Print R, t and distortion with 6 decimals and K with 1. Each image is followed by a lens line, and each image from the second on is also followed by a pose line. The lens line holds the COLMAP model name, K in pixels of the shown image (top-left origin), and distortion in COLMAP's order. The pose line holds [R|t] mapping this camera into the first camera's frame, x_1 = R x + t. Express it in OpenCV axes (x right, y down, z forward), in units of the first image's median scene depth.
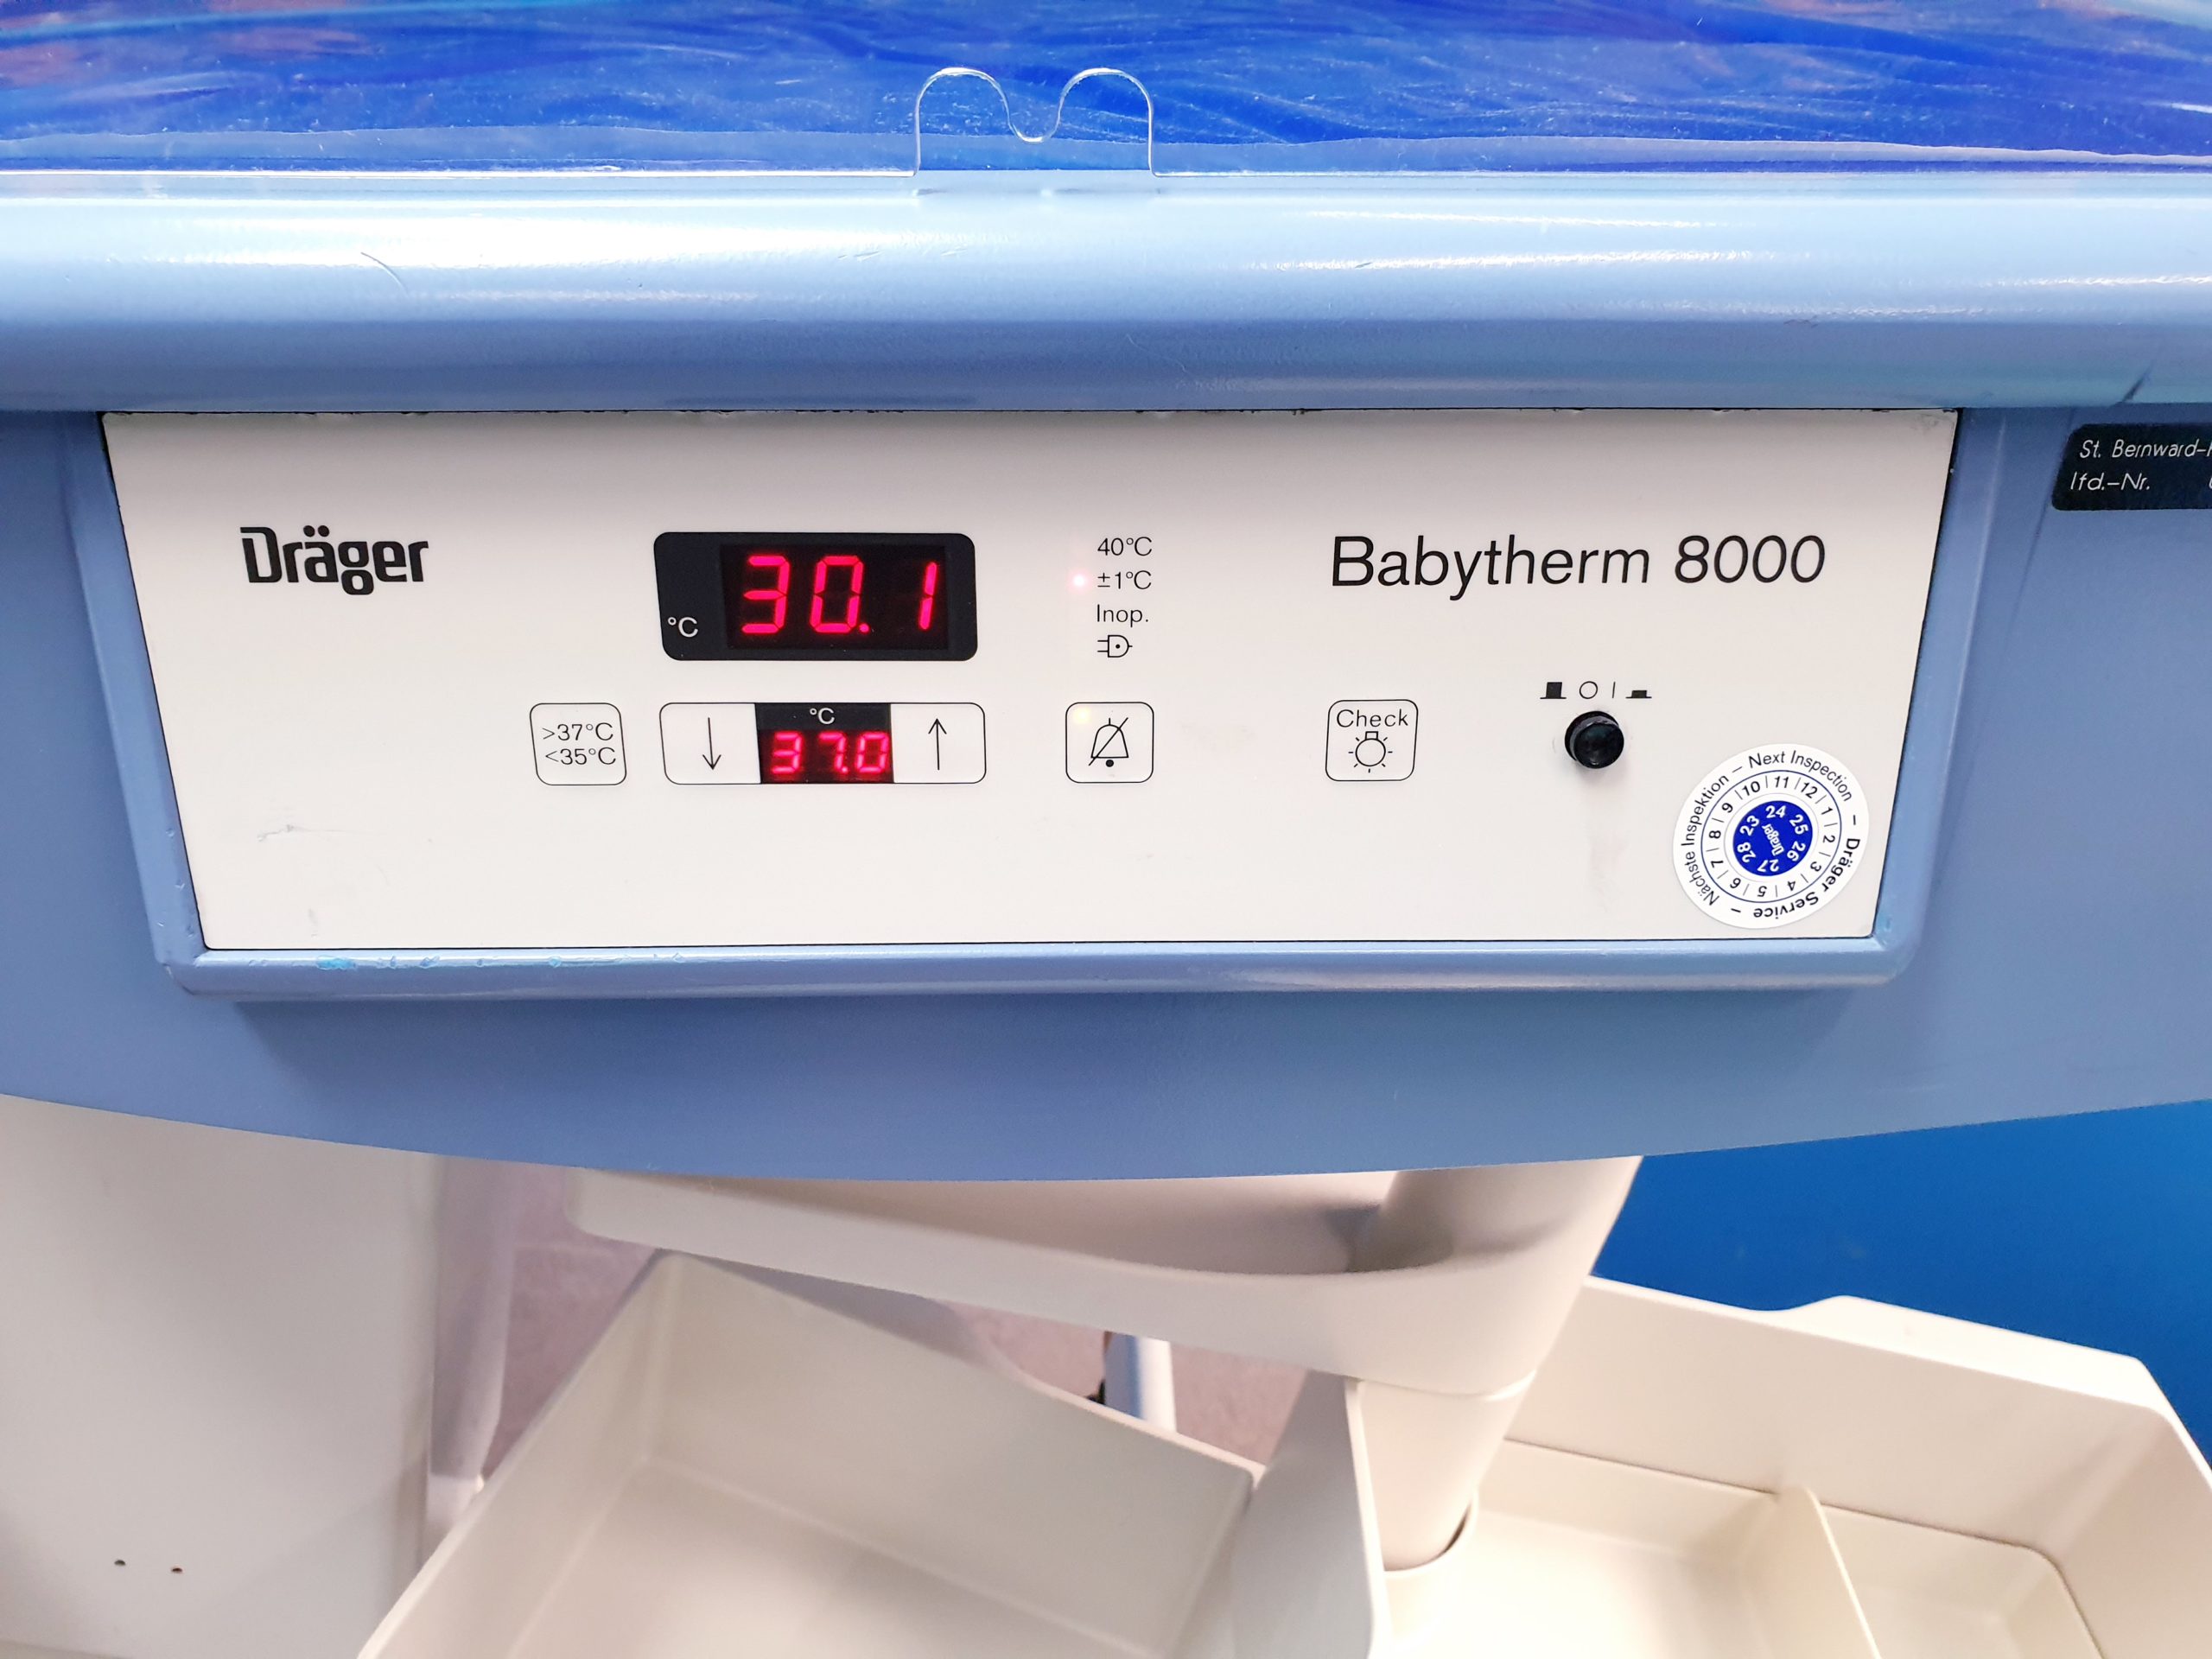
lens RADIAL K [[1731.5, 0, 1143.7], [0, 1731.5, 864.9], [0, 0, 1]] dist [-0.005964, 0.040931]
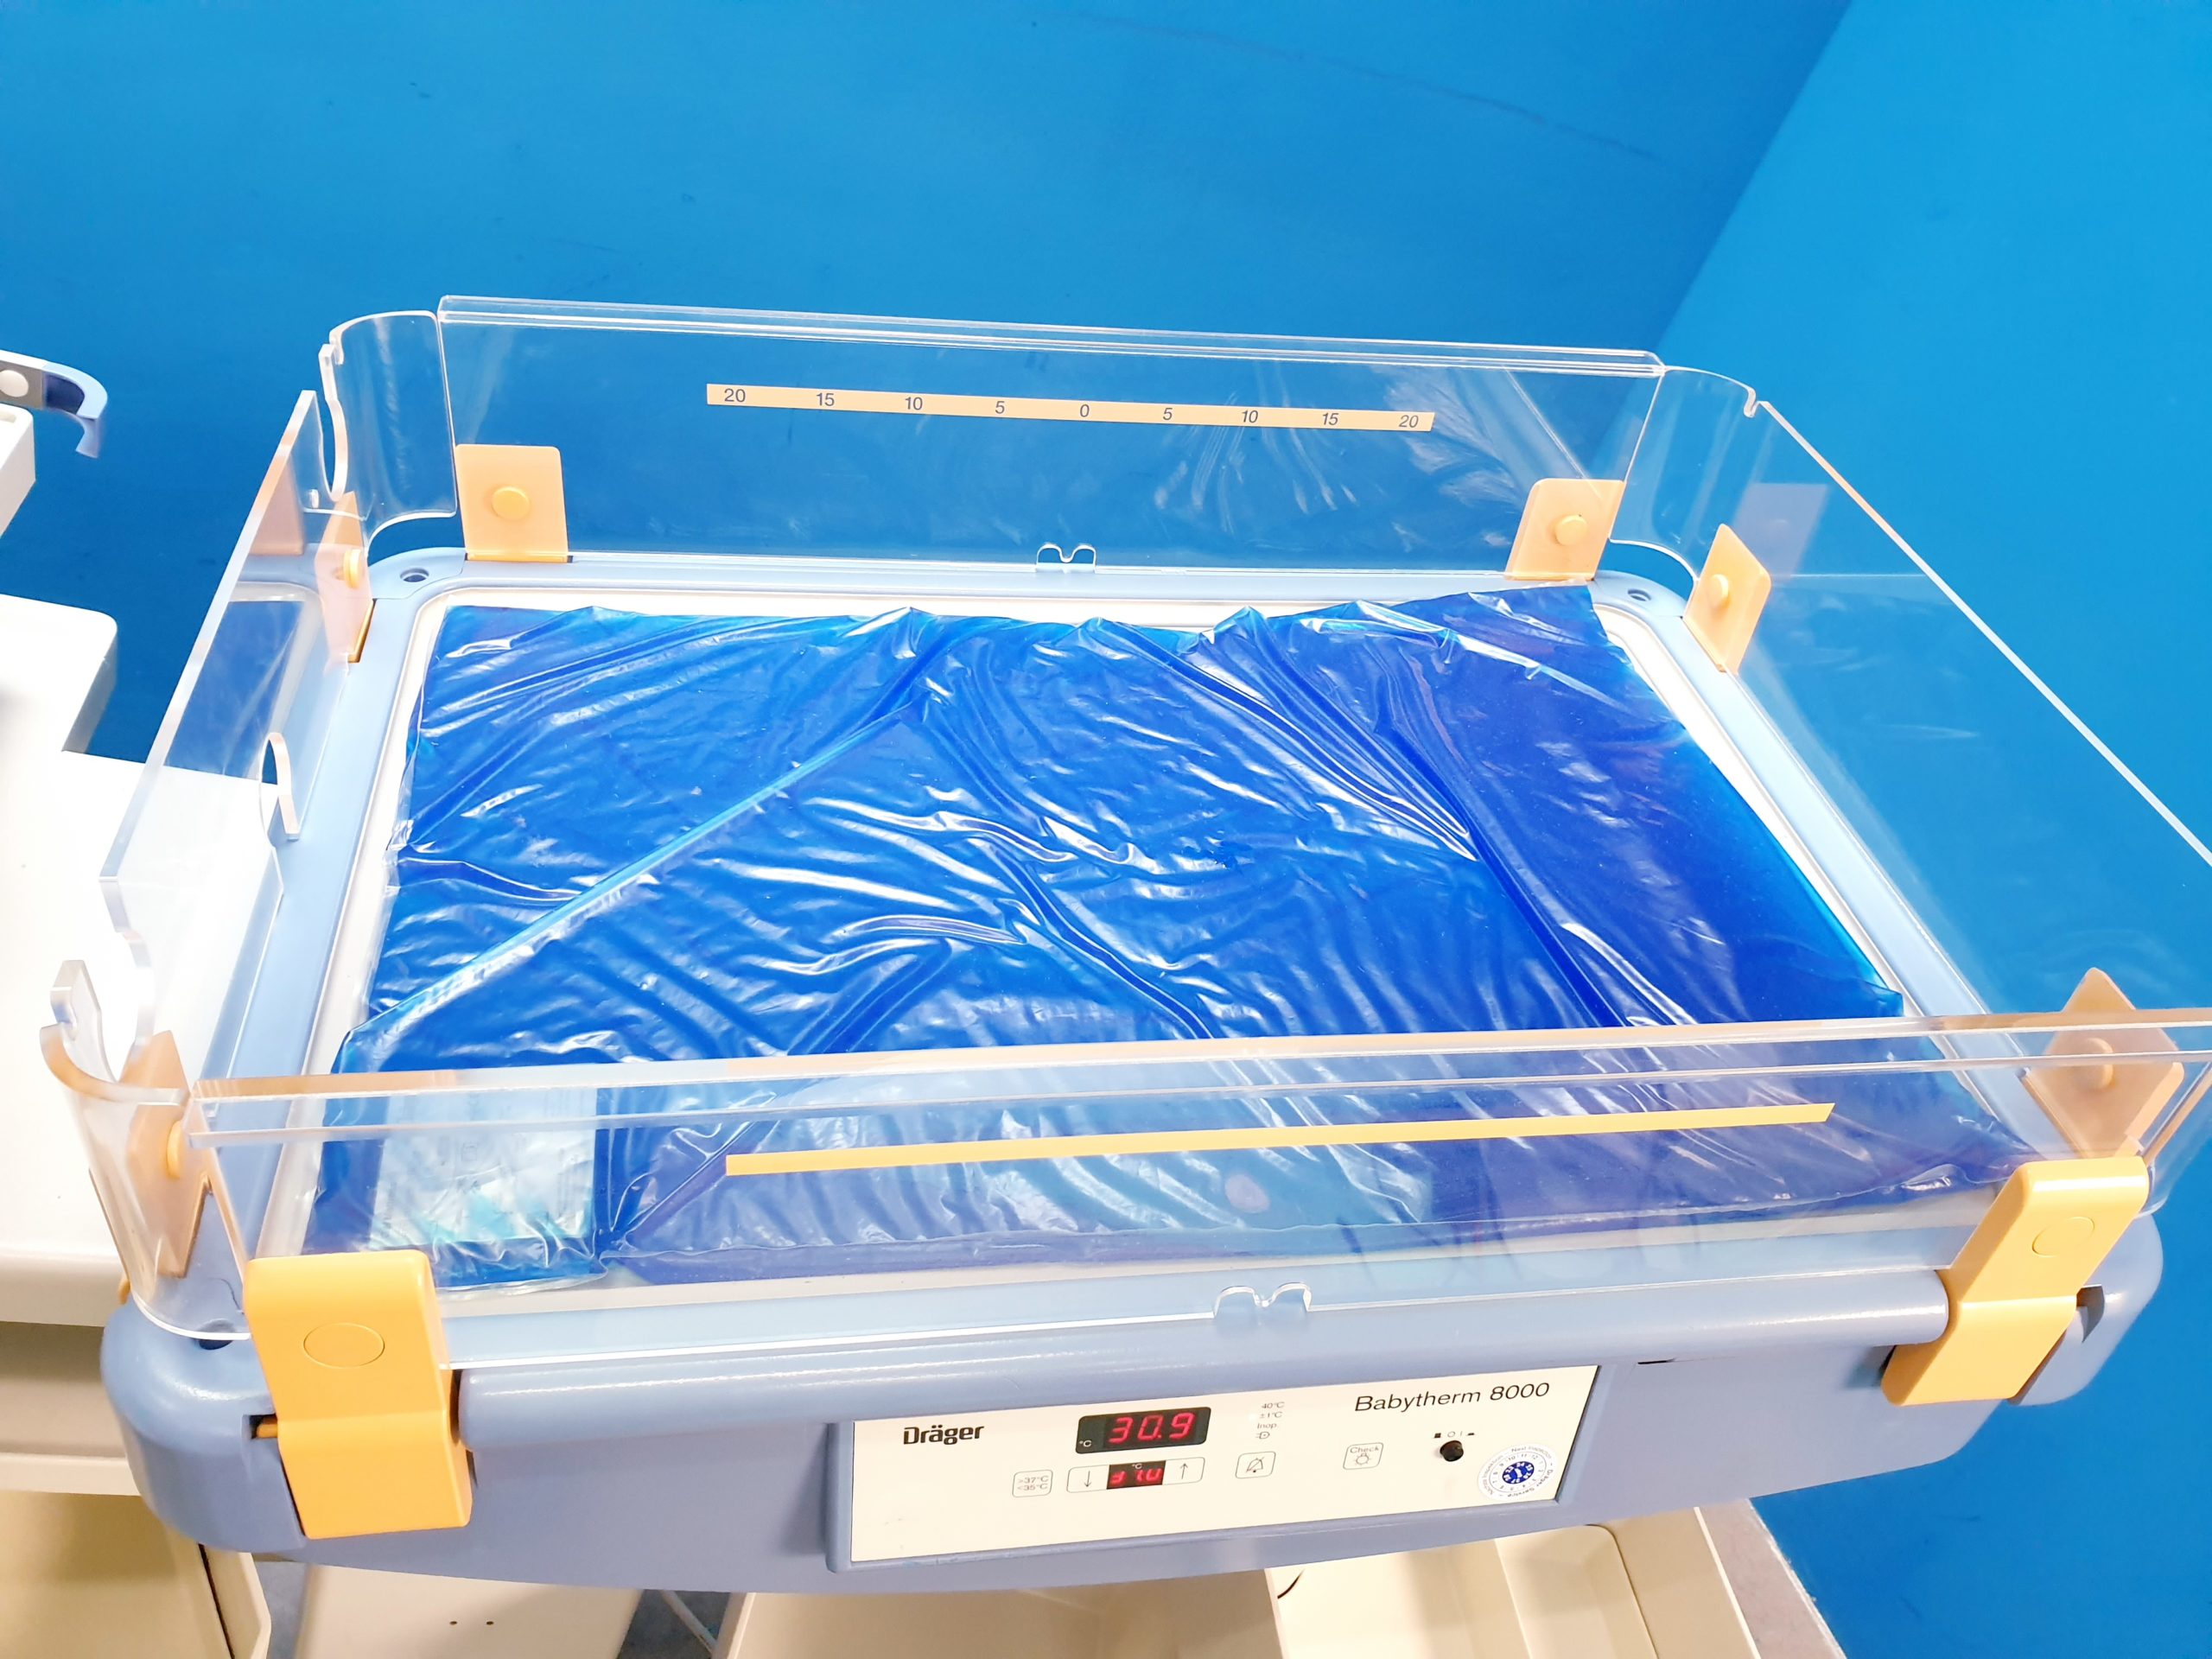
lens RADIAL K [[1731.5, 0, 1151.0], [0, 1731.5, 820.5], [0, 0, 1]] dist [-0.005964, 0.040931]
pose [[0.982710, 0.006071, 0.185054, -0.613386], [-0.039529, 0.983299, 0.177653, -1.375156], [-0.180885, -0.181896, 0.966537, -1.110338]]
